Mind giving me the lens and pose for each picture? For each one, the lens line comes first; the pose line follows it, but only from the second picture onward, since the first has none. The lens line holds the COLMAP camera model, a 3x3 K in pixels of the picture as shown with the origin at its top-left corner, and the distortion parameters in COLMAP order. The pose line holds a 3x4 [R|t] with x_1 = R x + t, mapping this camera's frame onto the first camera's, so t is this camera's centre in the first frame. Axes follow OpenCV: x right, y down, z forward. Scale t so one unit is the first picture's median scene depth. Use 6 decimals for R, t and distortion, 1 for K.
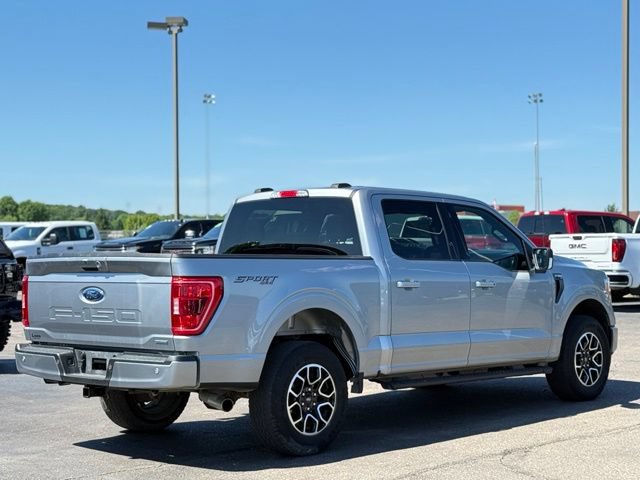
lens RADIAL K [[1297.4, 0, 323.5], [0, 1297.4, 241.9], [0, 0, 1]] dist [0.180139, 0.000000]
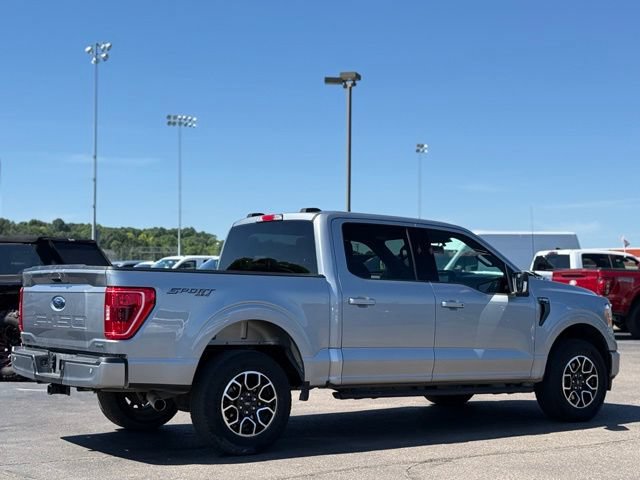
lens RADIAL K [[1188.3, 0, 316.5], [0, 1188.3, 235.9], [0, 0, 1]] dist [0.183761, 0.000000]
pose [[0.978759, 0.009122, -0.204812, 0.231802], [-0.016974, 0.999185, -0.036615, 0.015205], [0.204311, 0.039314, 0.978116, 0.026514]]
